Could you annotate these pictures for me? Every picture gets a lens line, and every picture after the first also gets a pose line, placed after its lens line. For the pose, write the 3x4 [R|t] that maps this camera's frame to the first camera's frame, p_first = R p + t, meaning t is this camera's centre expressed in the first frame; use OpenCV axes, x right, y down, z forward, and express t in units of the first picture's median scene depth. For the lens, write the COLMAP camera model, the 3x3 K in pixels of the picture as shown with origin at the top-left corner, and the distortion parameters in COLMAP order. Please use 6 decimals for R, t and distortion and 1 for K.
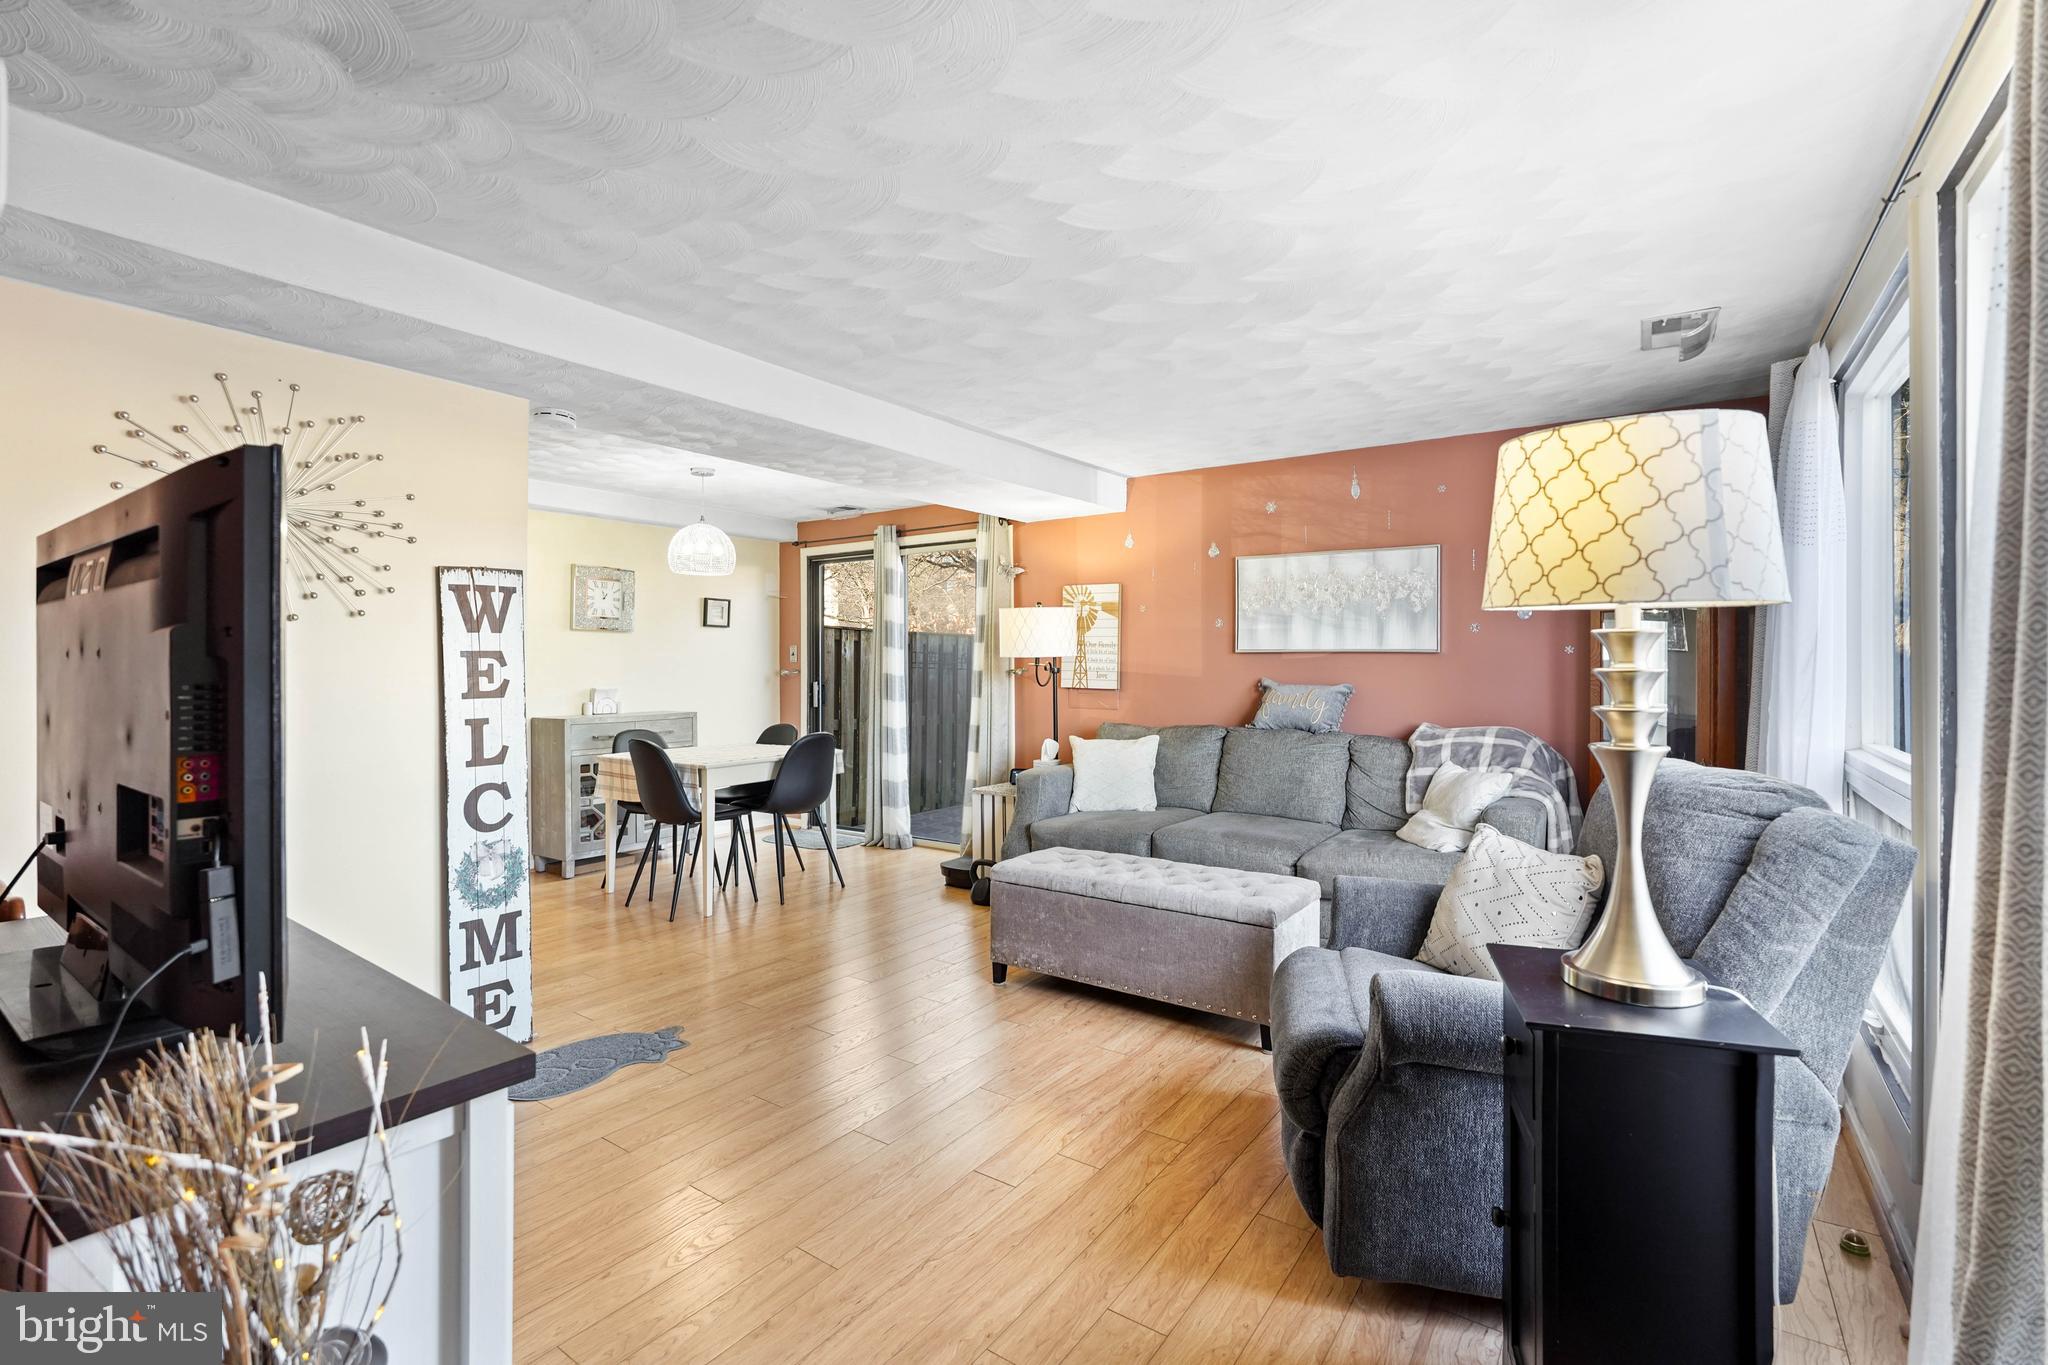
lens RADIAL K [[917.0, 0, 1022.2], [0, 917.0, 666.1], [0, 0, 1]] dist [-0.013659, 0.007847]
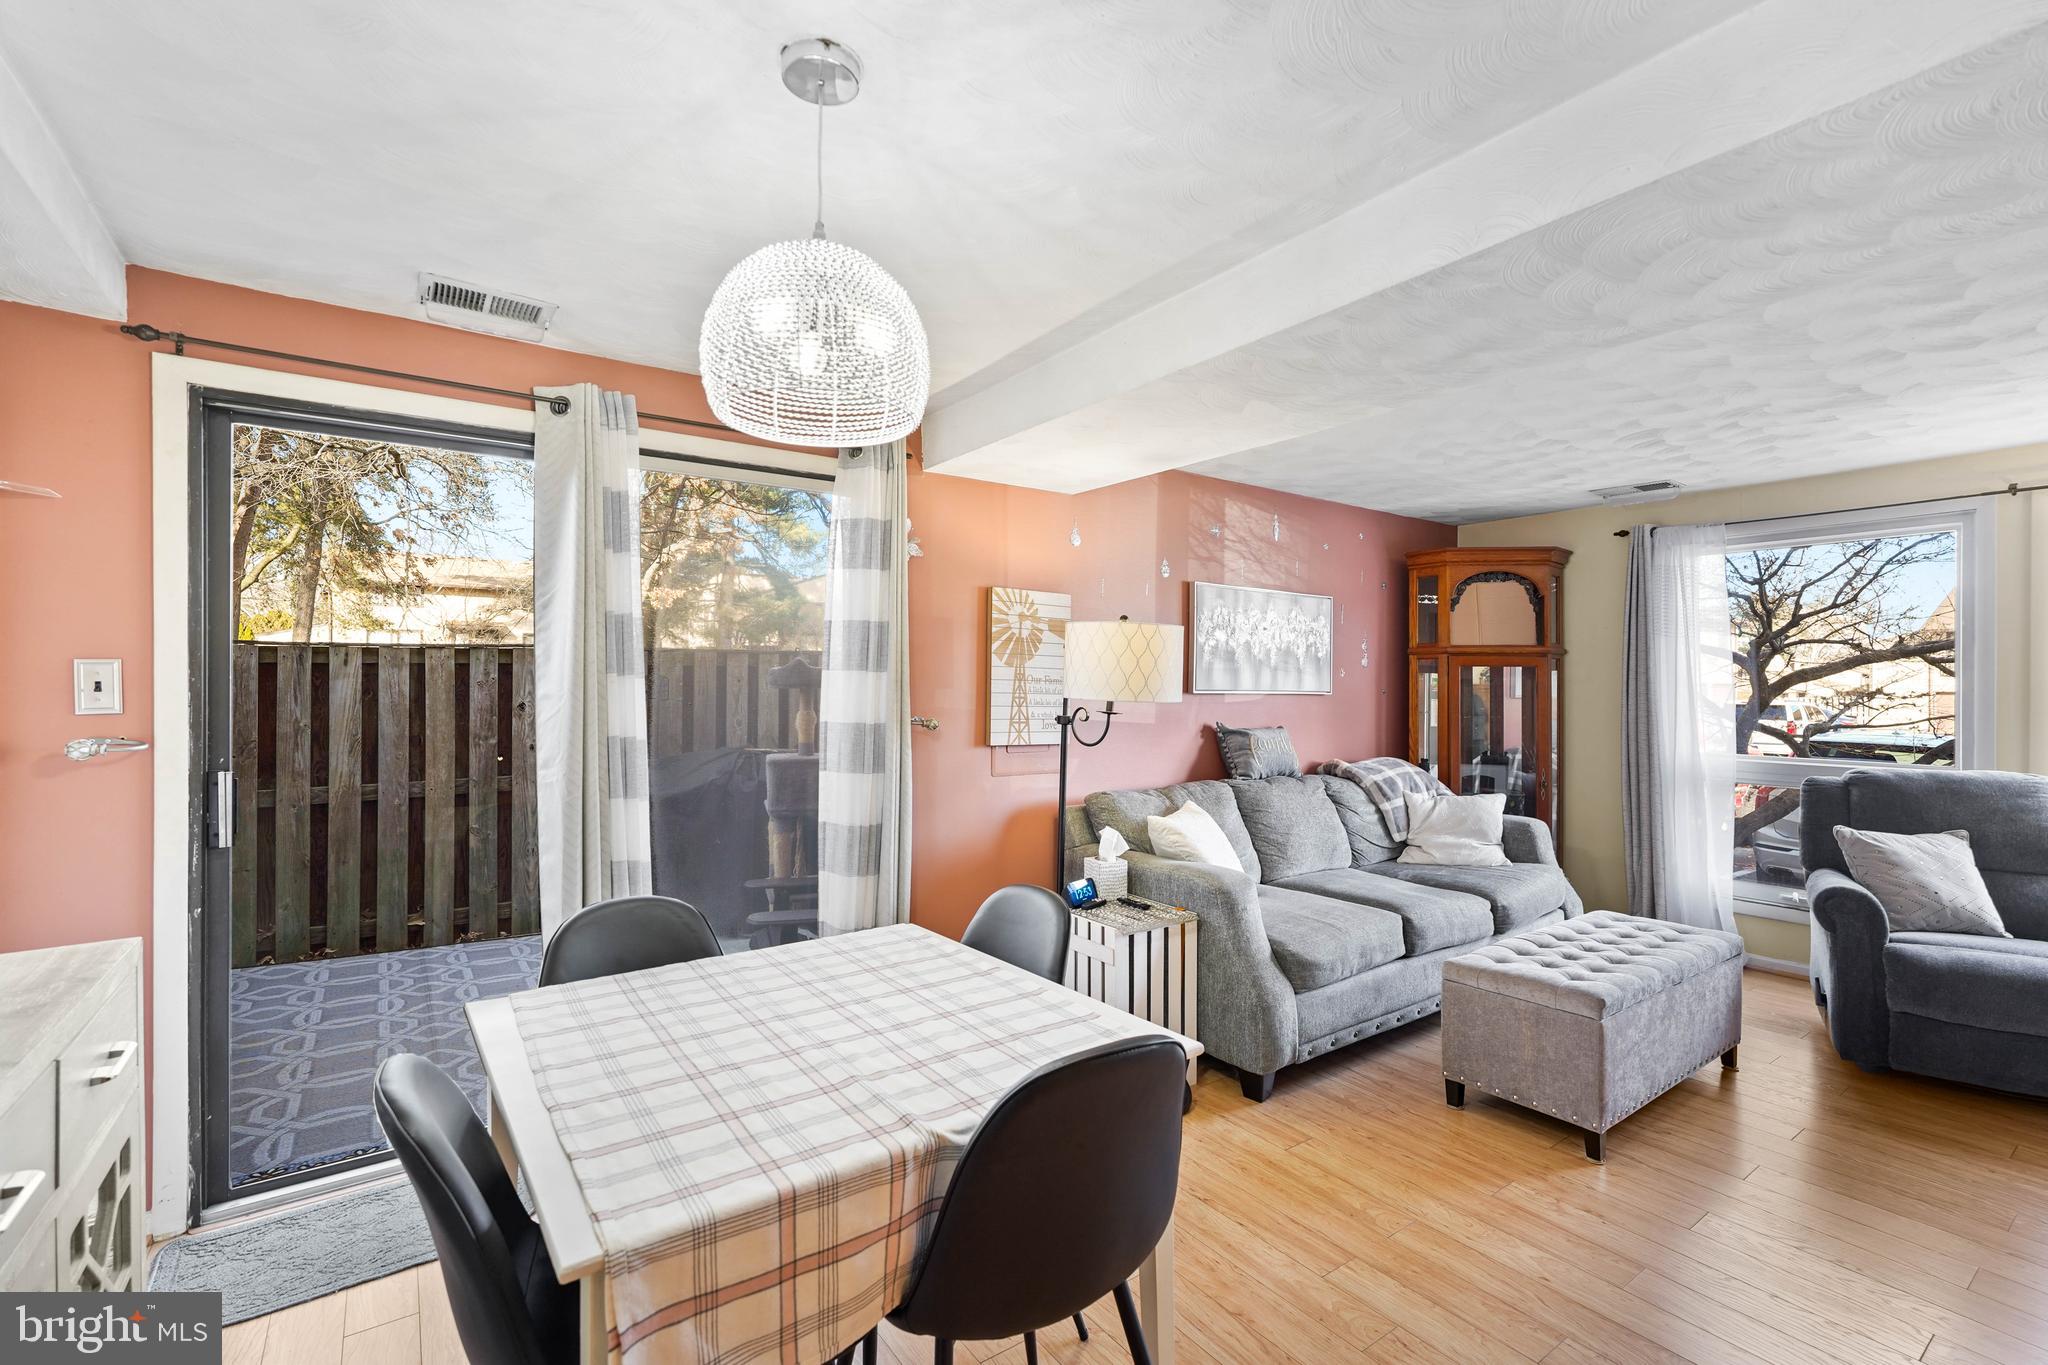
lens RADIAL K [[917.0, 0, 1024.6], [0, 917.0, 688.5], [0, 0, 1]] dist [-0.013659, 0.007847]
pose [[0.326448, 0.001216, 0.945214, -0.741791], [-0.001489, 0.999999, -0.000772, -0.021588], [-0.945214, -0.001155, 0.326450, 1.031655]]
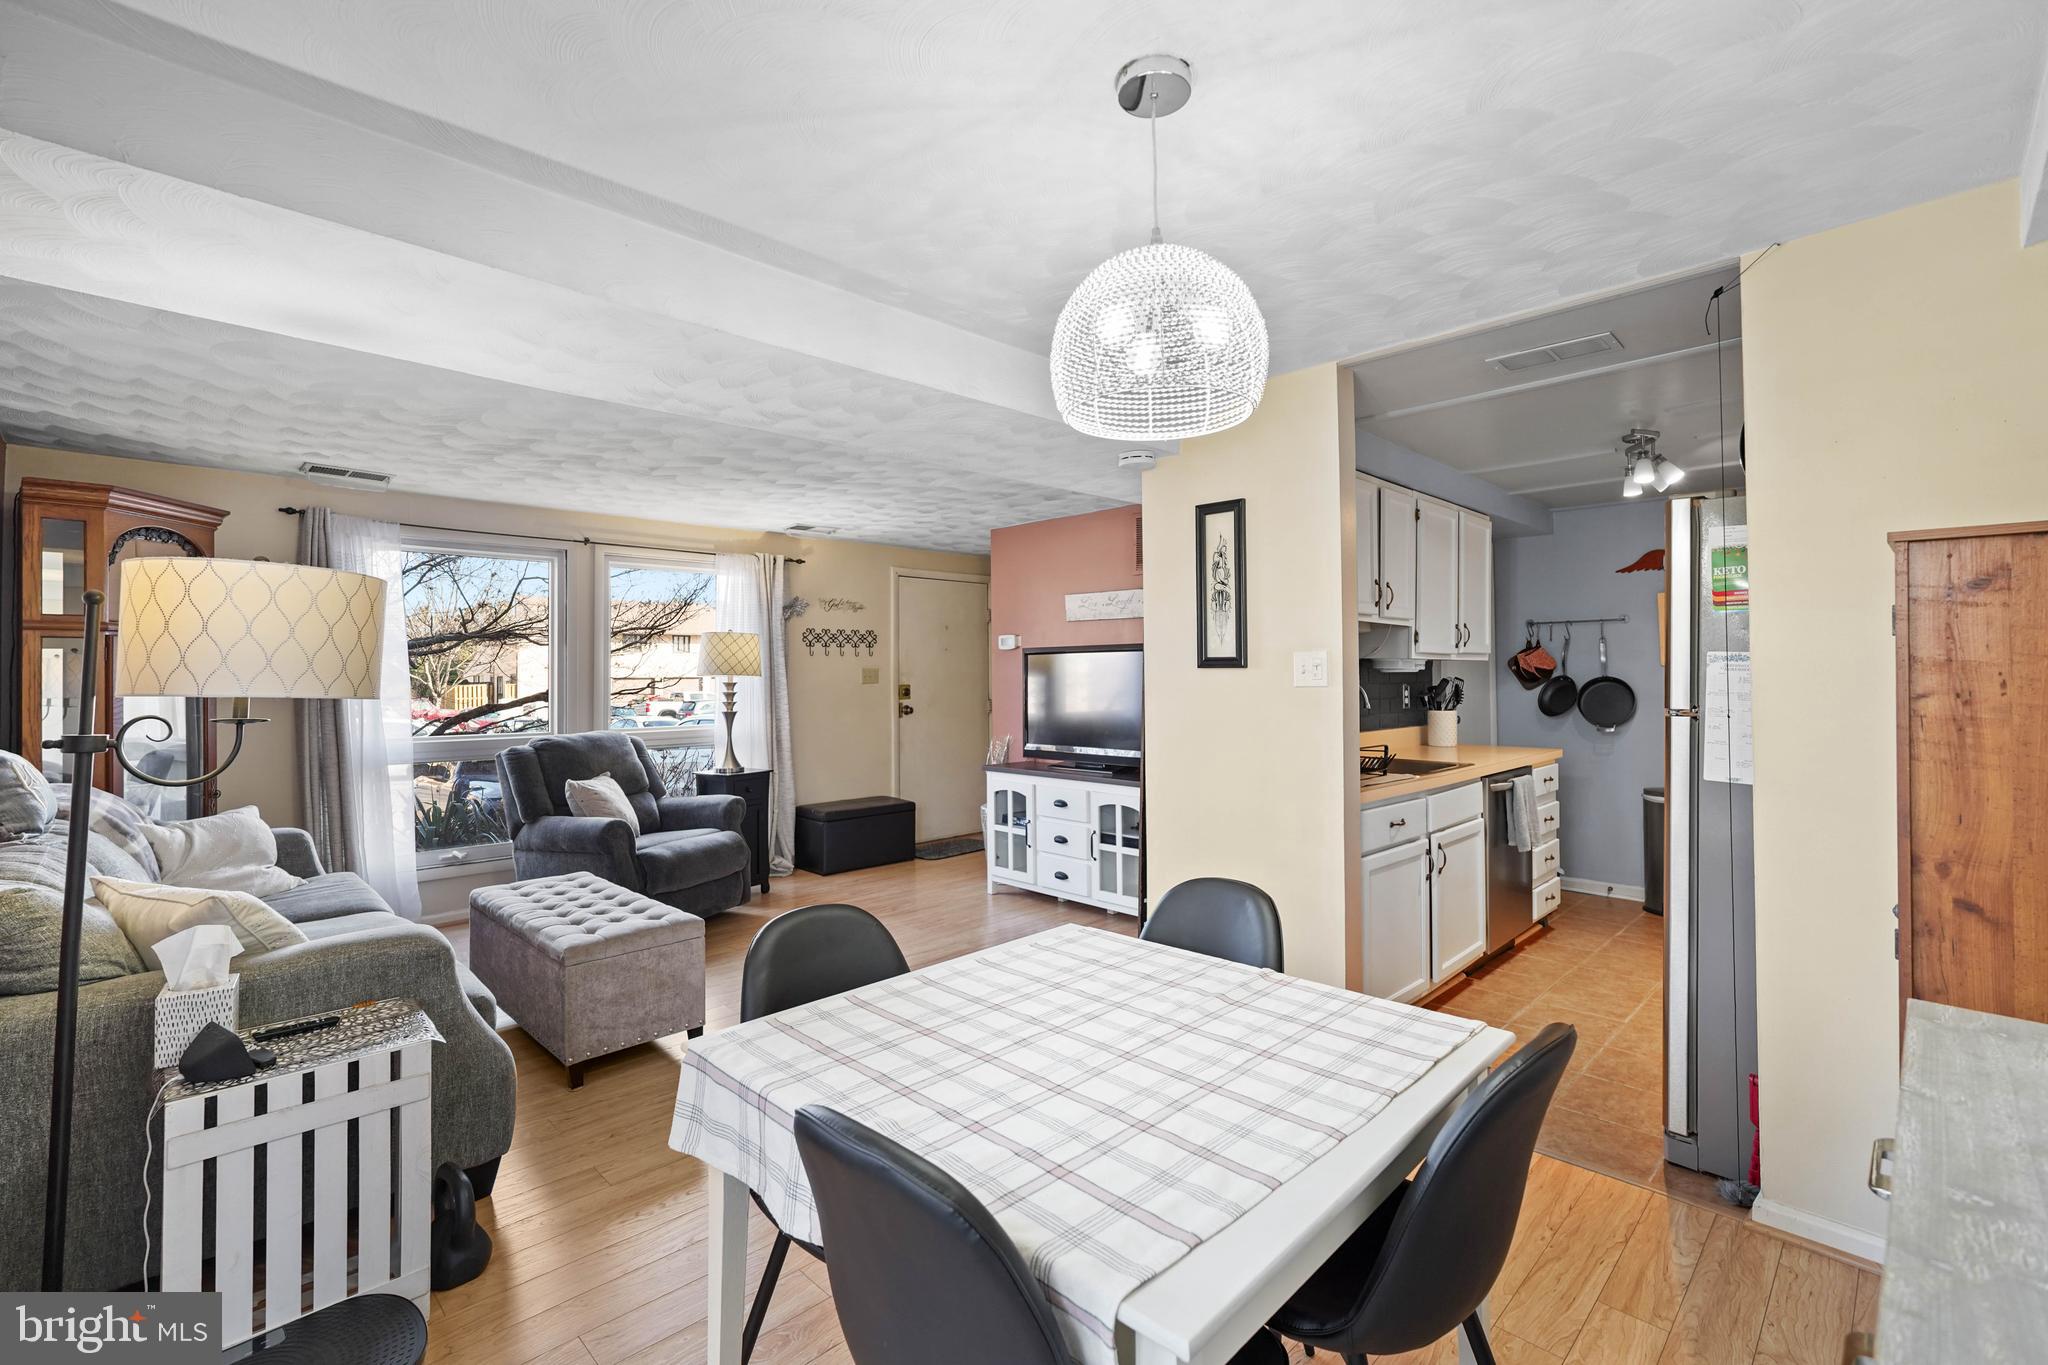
lens RADIAL K [[917.0, 0, 1030.7], [0, 917.0, 648.9], [0, 0, 1]] dist [-0.013659, 0.007847]
pose [[-0.986772, 0.012395, 0.161642, -0.435858], [0.008585, 0.999669, -0.024246, -0.023845], [-0.161889, -0.022538, -0.986552, 1.607209]]
